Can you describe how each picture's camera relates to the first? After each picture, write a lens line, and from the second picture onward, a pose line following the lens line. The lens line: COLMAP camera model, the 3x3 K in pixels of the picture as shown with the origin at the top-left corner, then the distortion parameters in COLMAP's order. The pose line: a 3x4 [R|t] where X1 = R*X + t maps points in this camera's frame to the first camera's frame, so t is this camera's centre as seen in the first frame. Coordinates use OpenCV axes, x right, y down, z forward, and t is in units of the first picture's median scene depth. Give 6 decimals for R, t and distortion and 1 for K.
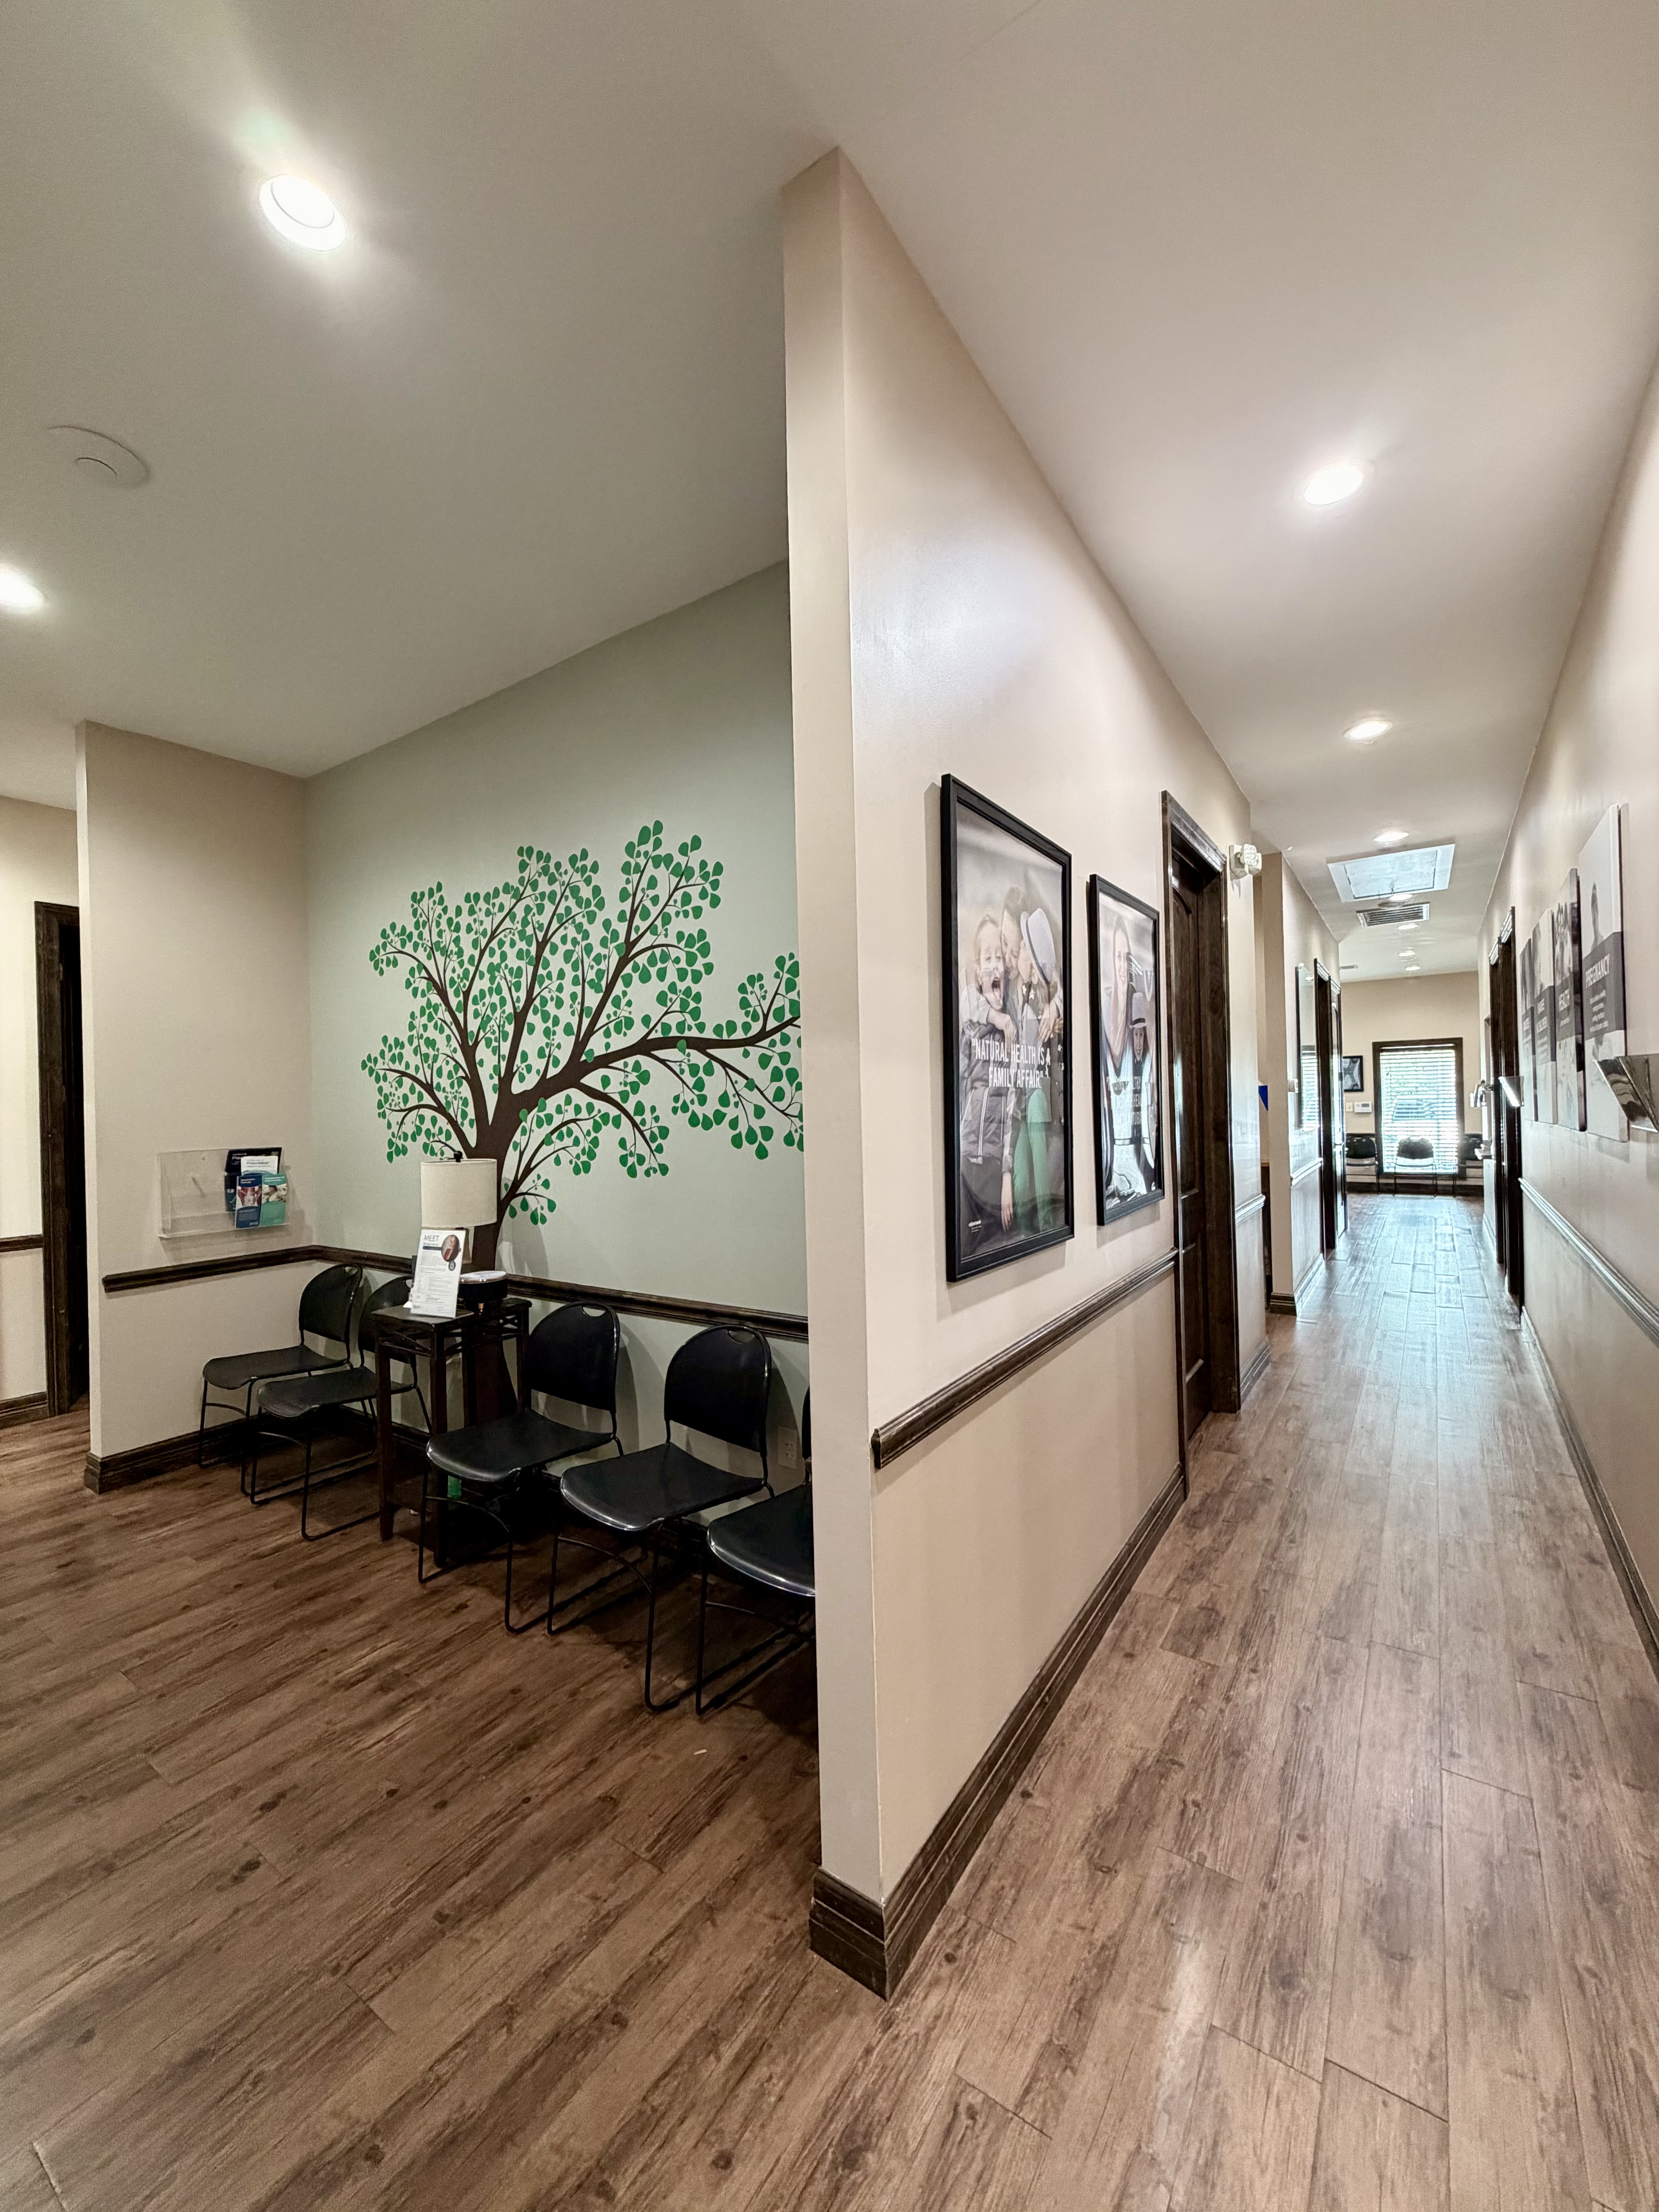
lens RADIAL K [[878.6, 0, 827.6], [0, 878.6, 1101.4], [0, 0, 1]] dist [0.000823, 0.000182]
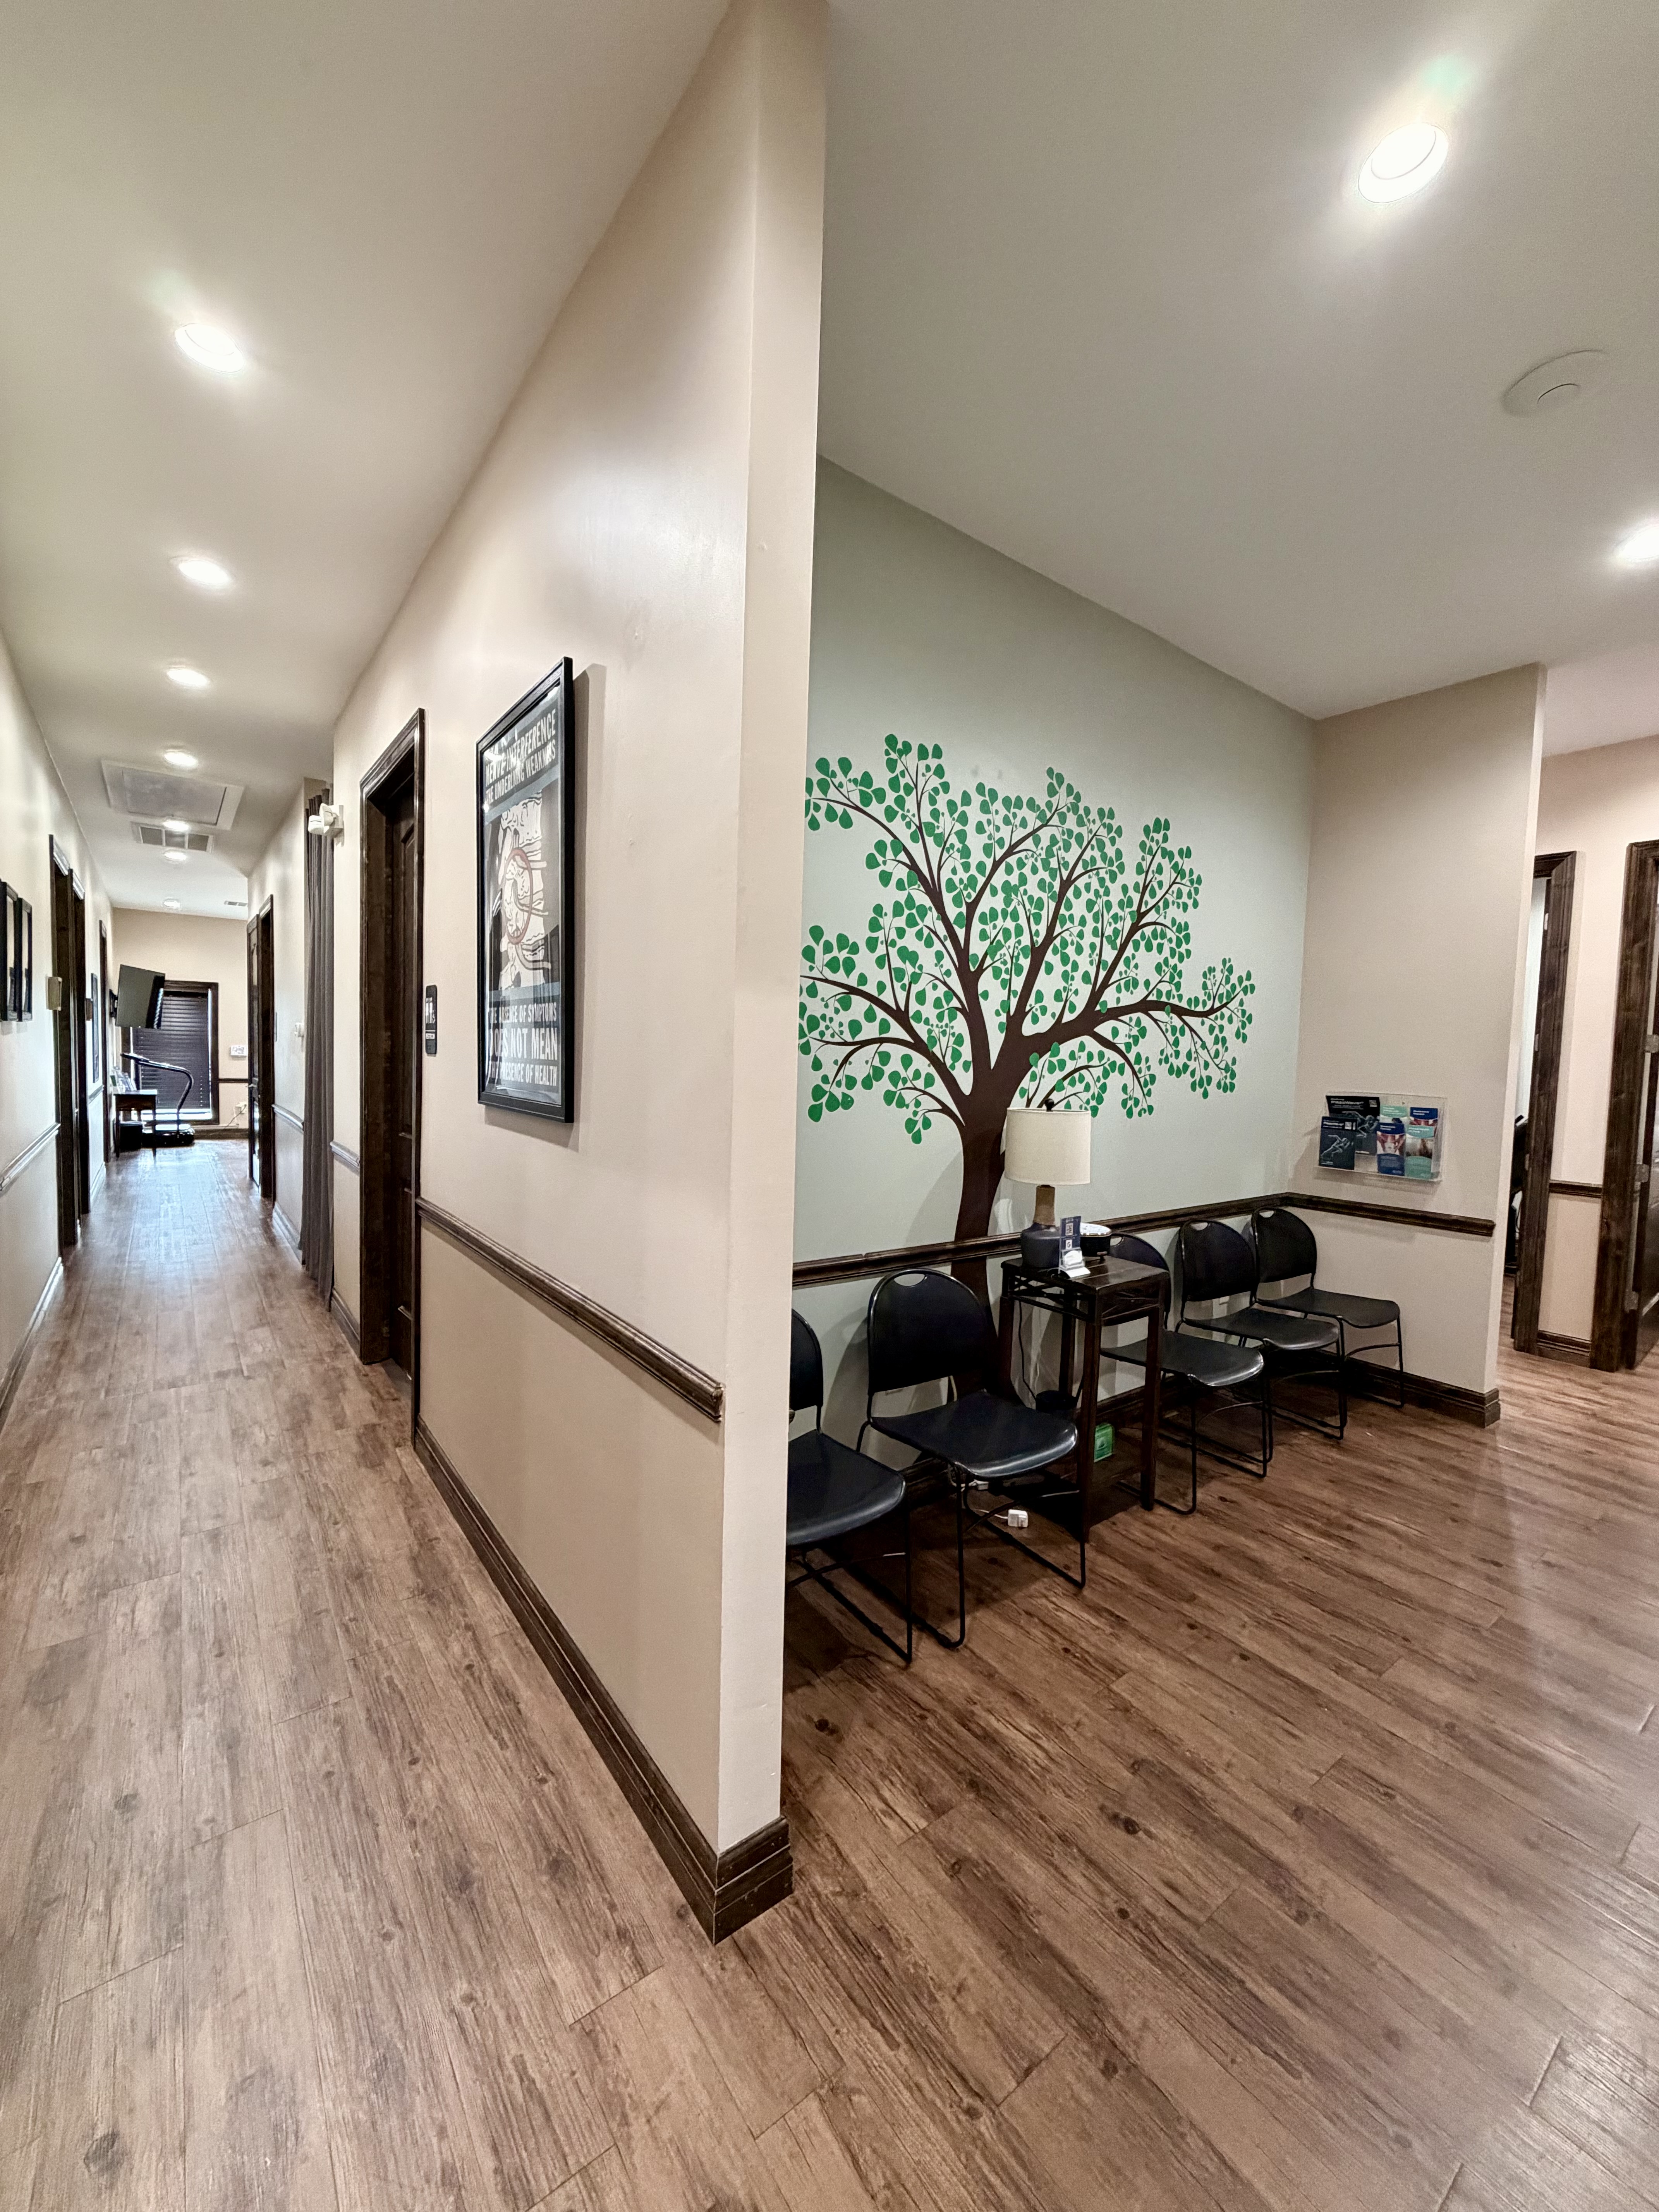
lens RADIAL K [[878.6, 0, 827.6], [0, 878.6, 1101.4], [0, 0, 1]] dist [0.000823, 0.000182]
pose [[0.320553, -0.020028, 0.947019, -1.347347], [-0.039831, 0.998607, 0.034601, 0.037949], [-0.946393, -0.048812, 0.319309, 0.941507]]
